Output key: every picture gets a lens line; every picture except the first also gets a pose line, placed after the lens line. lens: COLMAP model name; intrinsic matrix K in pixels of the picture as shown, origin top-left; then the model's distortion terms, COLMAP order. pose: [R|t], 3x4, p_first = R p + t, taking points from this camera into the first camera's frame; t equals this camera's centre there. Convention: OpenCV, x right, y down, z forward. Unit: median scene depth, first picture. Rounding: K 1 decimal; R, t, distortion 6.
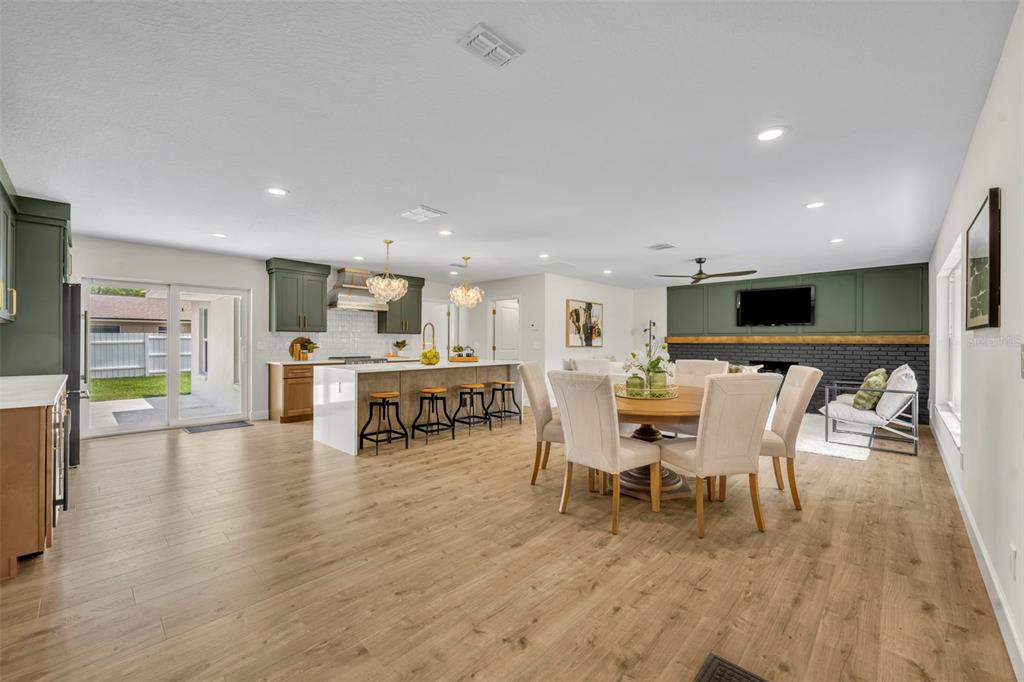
lens RADIAL K [[408.9, 0, 504.4], [0, 408.9, 345.4], [0, 0, 1]] dist [0.000086, 0.000105]
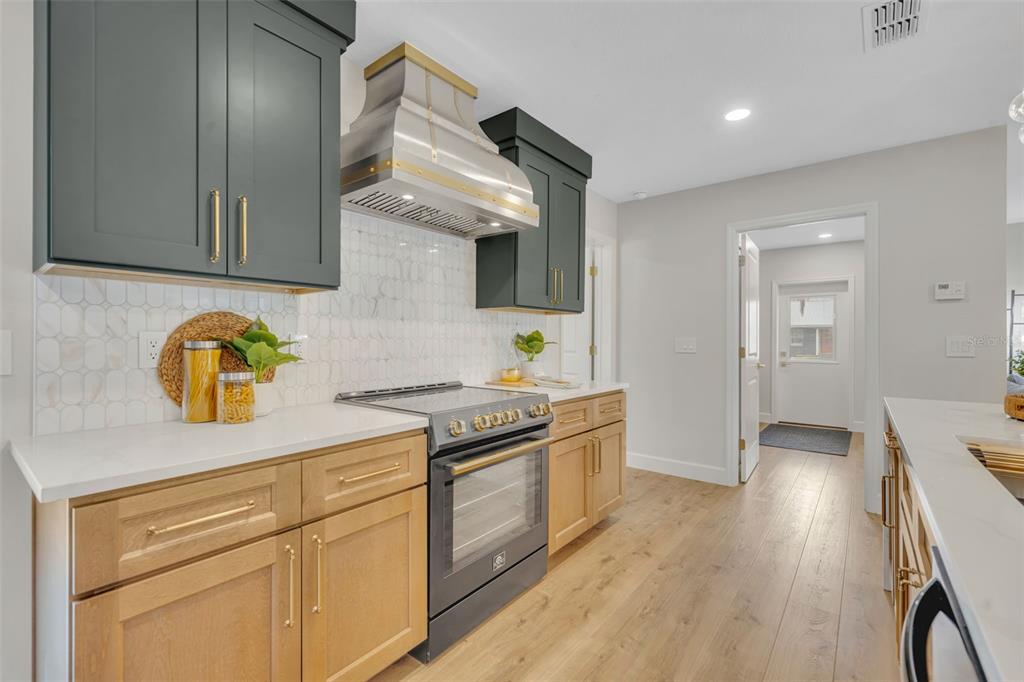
lens RADIAL K [[437.9, 0, 512.0], [0, 437.9, 341.0], [0, 0, 1]] dist [-0.000291, -0.000060]
pose [[0.994366, -0.001384, 0.105995, -0.309125], [0.001216, 0.999998, 0.001658, -0.004661], [-0.105998, -0.001520, 0.994365, 0.632991]]
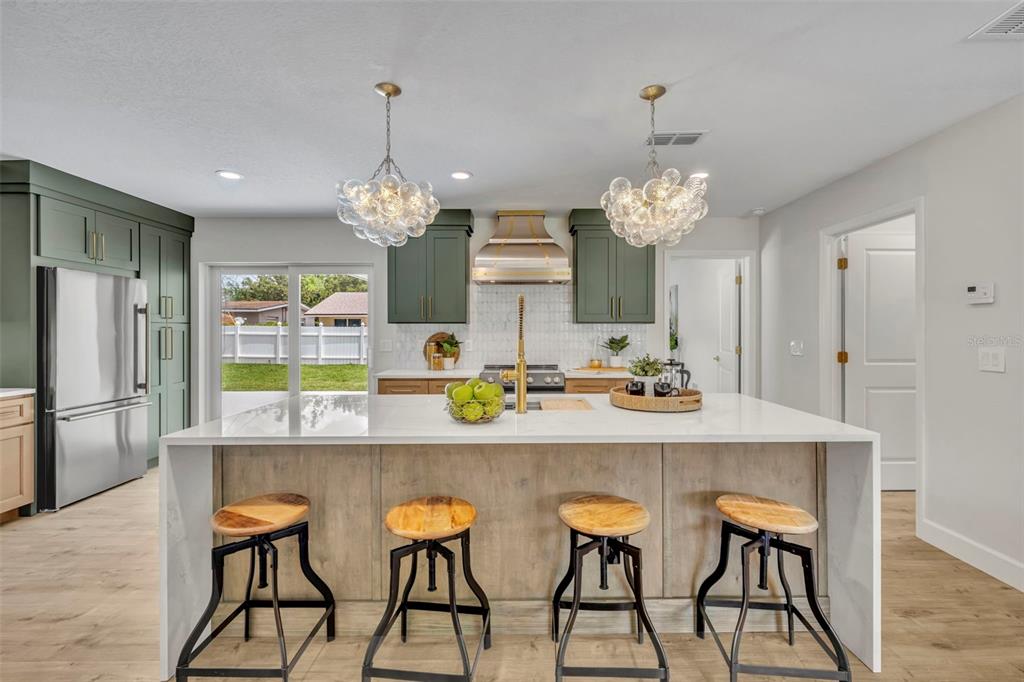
lens RADIAL K [[428.2, 0, 514.7], [0, 428.2, 330.4], [0, 0, 1]] dist [-0.040975, 0.000148]
pose [[0.698243, -0.003340, -0.715853, 0.044478], [0.001929, 0.999994, -0.002784, -0.018251], [0.715859, 0.000563, 0.698245, 0.525032]]
